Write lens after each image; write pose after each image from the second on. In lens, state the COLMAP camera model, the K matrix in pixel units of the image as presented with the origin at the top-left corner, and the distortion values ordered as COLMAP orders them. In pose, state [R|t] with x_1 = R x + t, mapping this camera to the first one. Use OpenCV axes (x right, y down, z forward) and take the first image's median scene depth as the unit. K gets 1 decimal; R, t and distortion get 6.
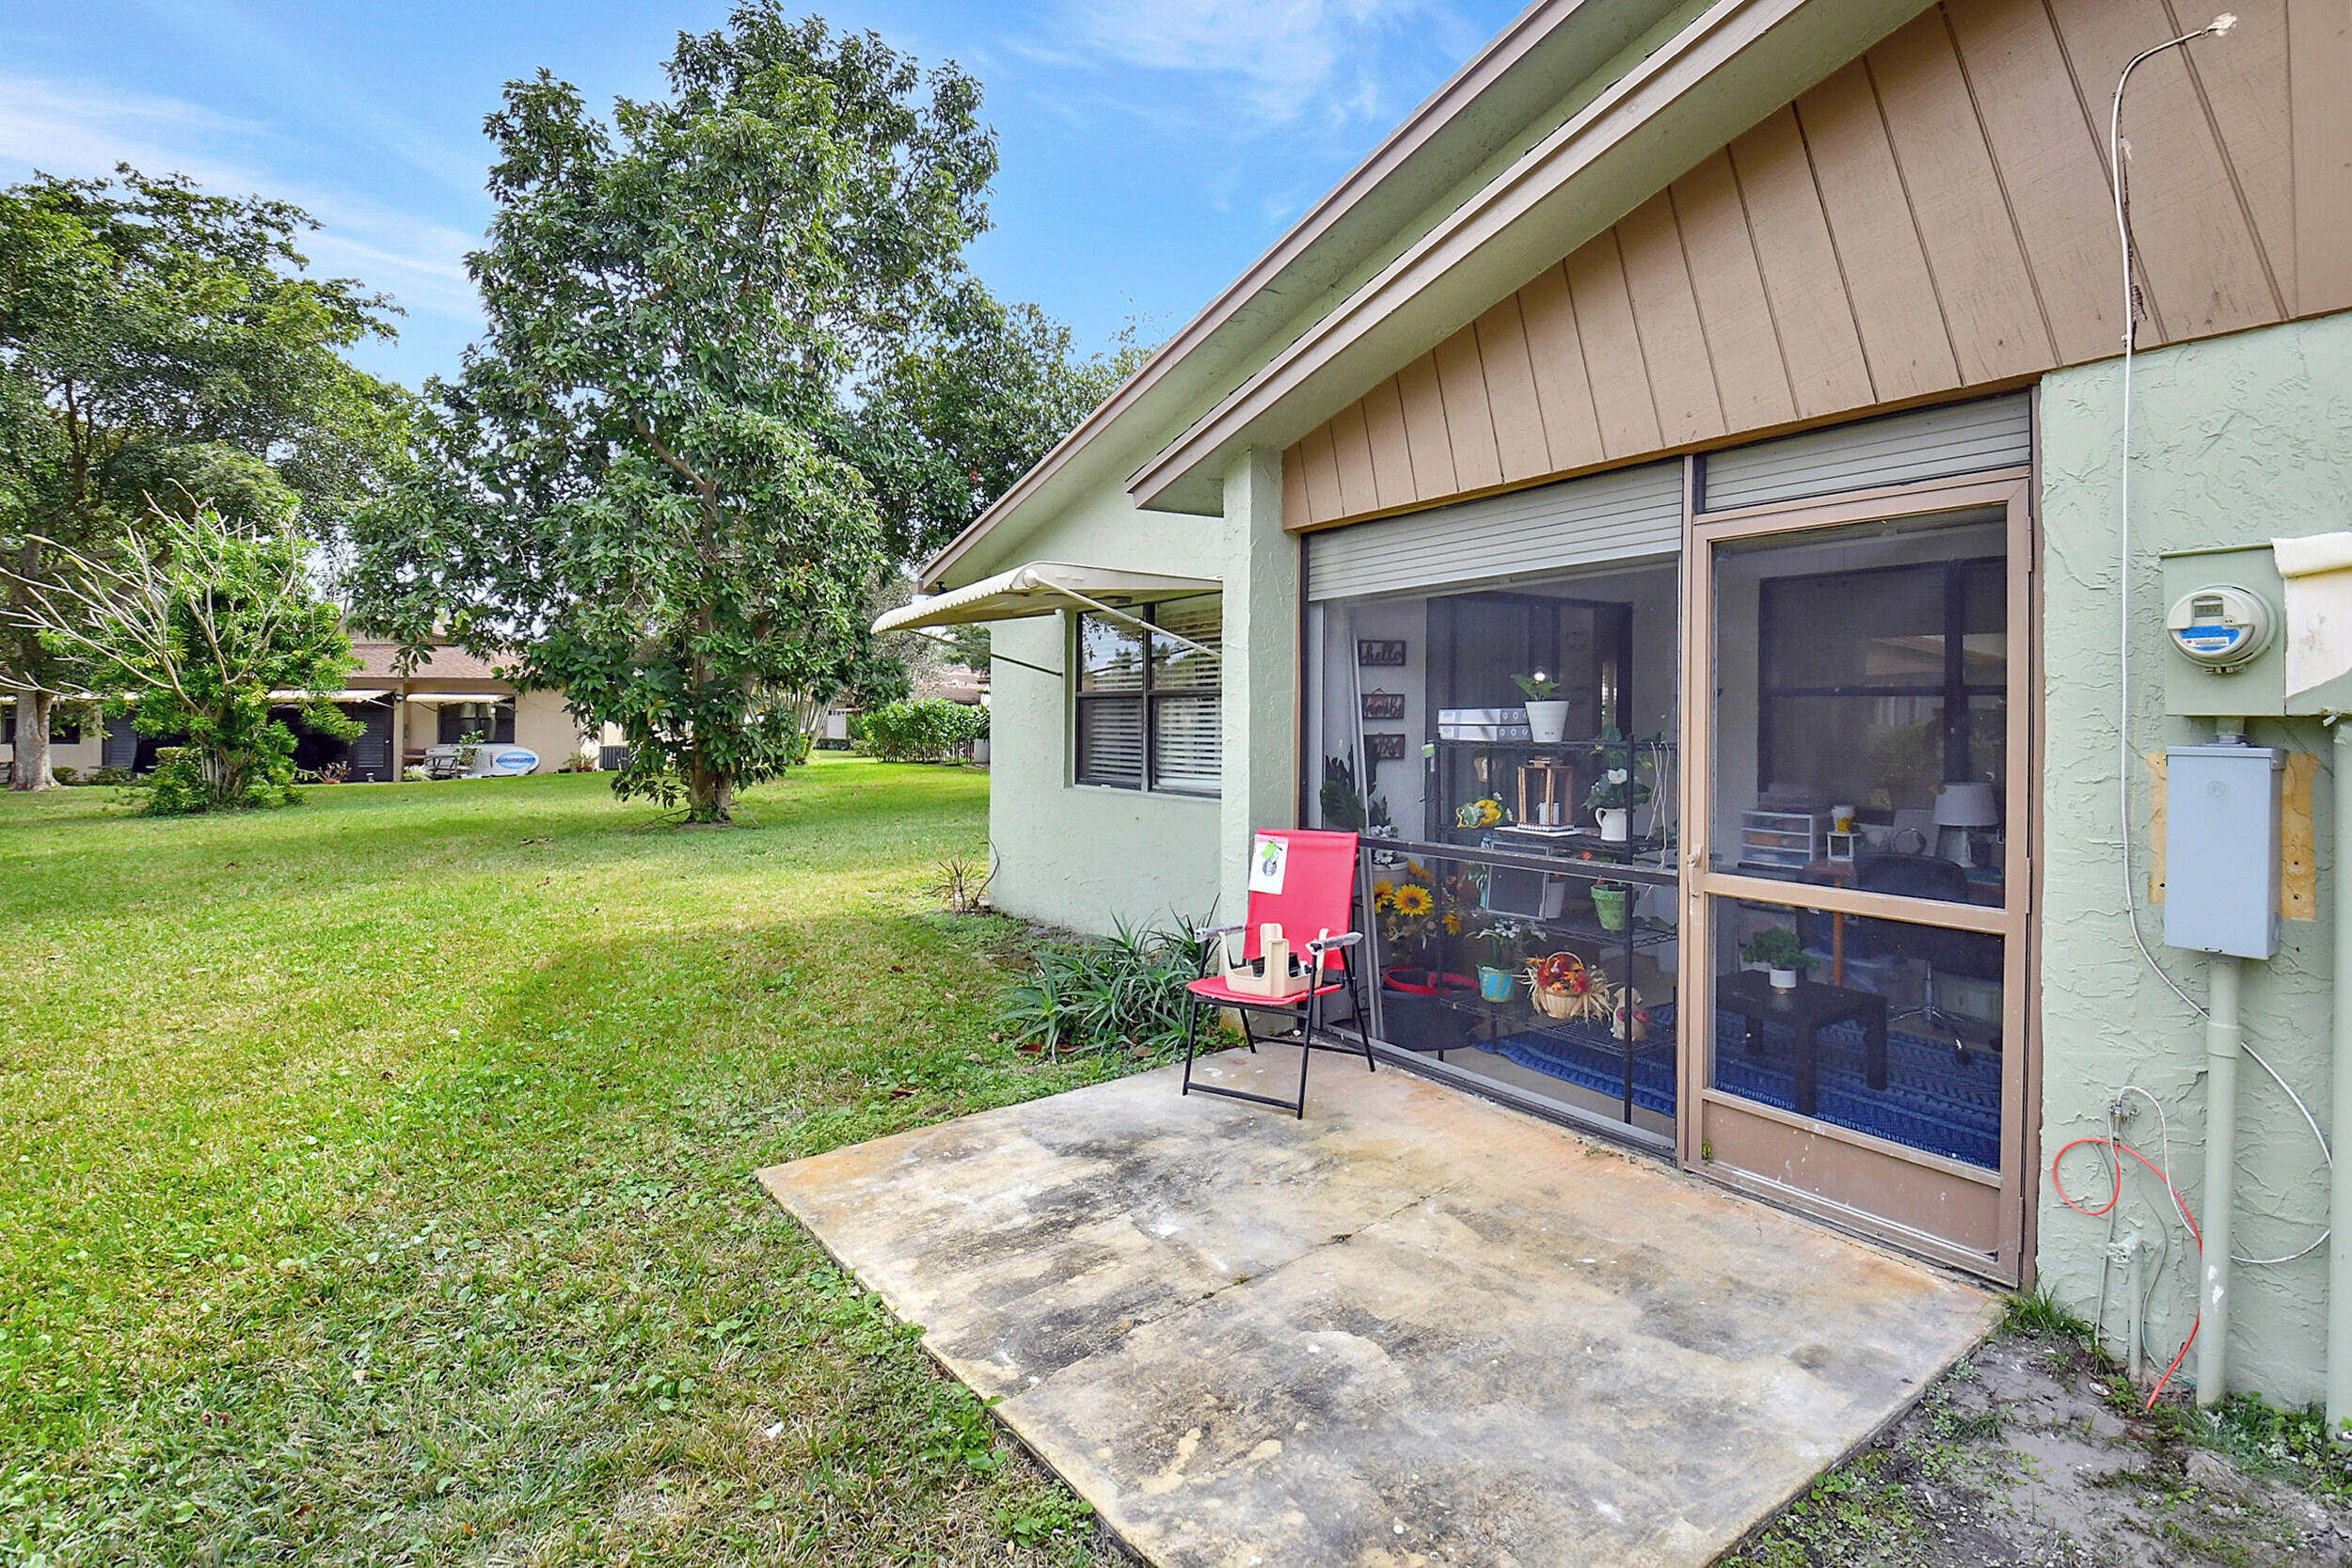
lens RADIAL K [[1089.4, 0, 1177.2], [0, 1089.4, 720.0], [0, 0, 1]] dist [0.000142, 0.000026]
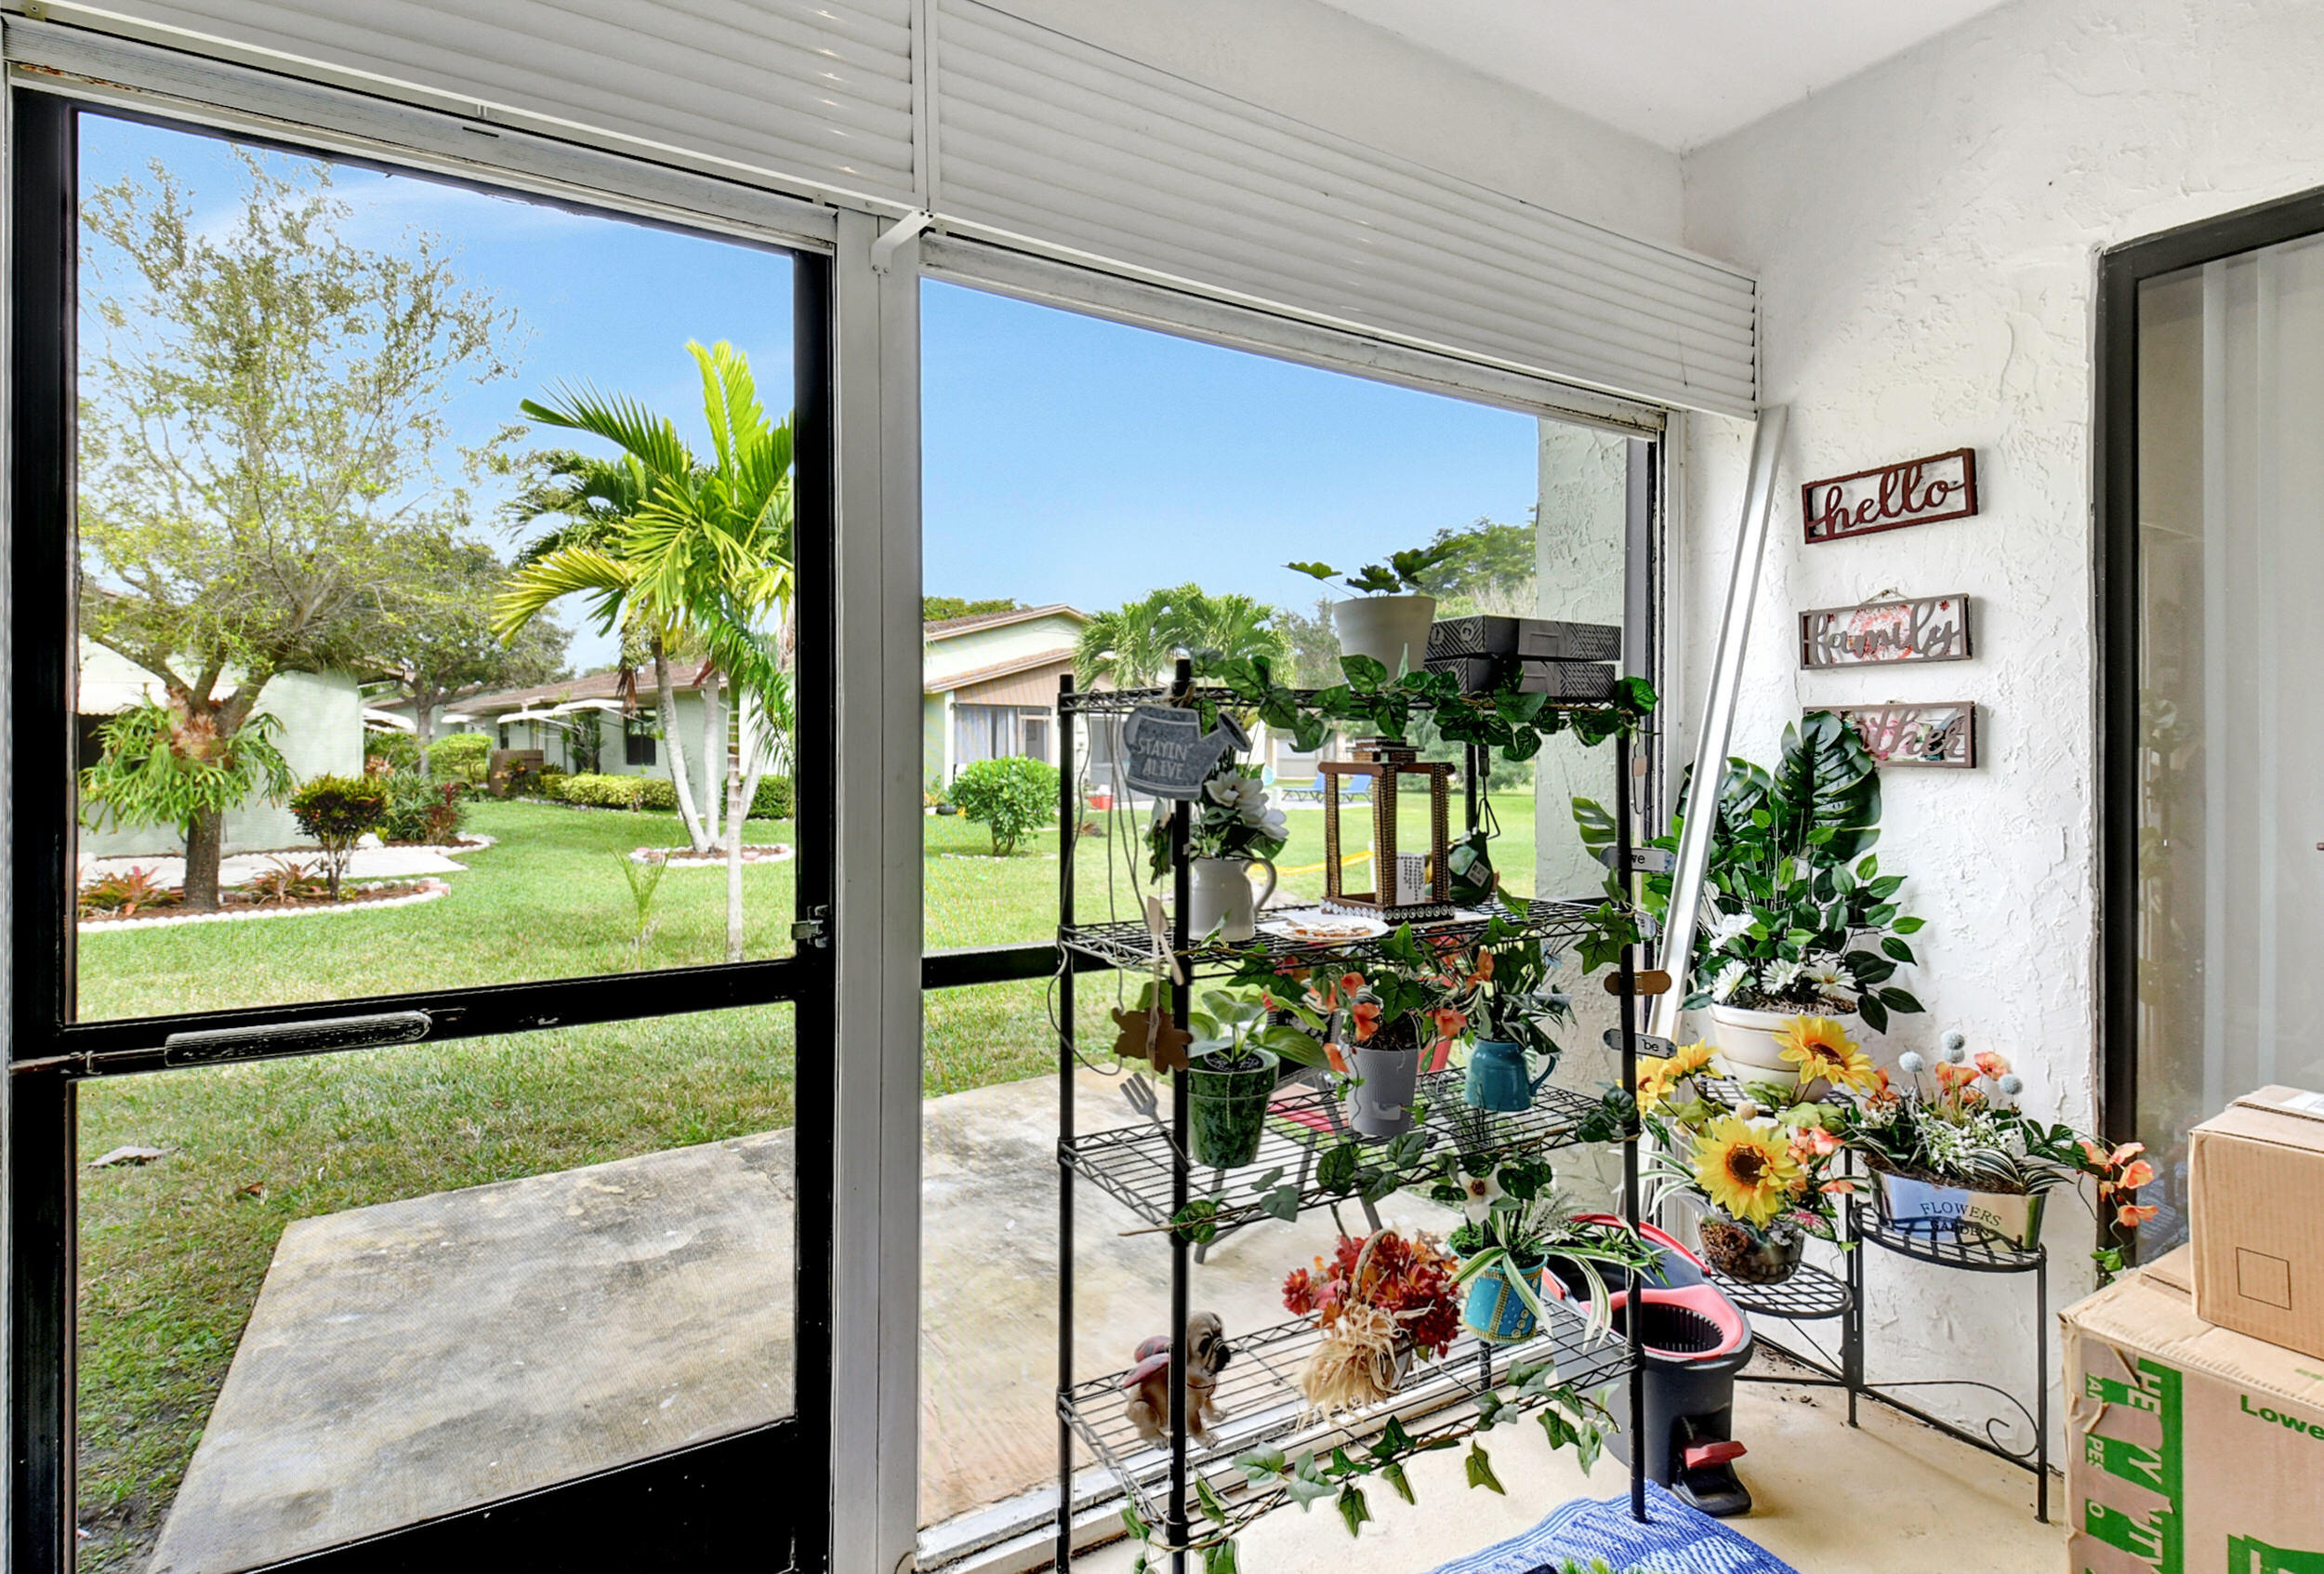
lens RADIAL K [[1139.5, 0, 1161.2], [0, 1139.5, 733.6], [0, 0, 1]] dist [0.000882, 0.000099]
pose [[-0.050949, -0.007495, -0.998673, 1.299825], [-0.004594, 0.999963, -0.007270, 0.062880], [0.998691, 0.004217, -0.050981, 1.580521]]
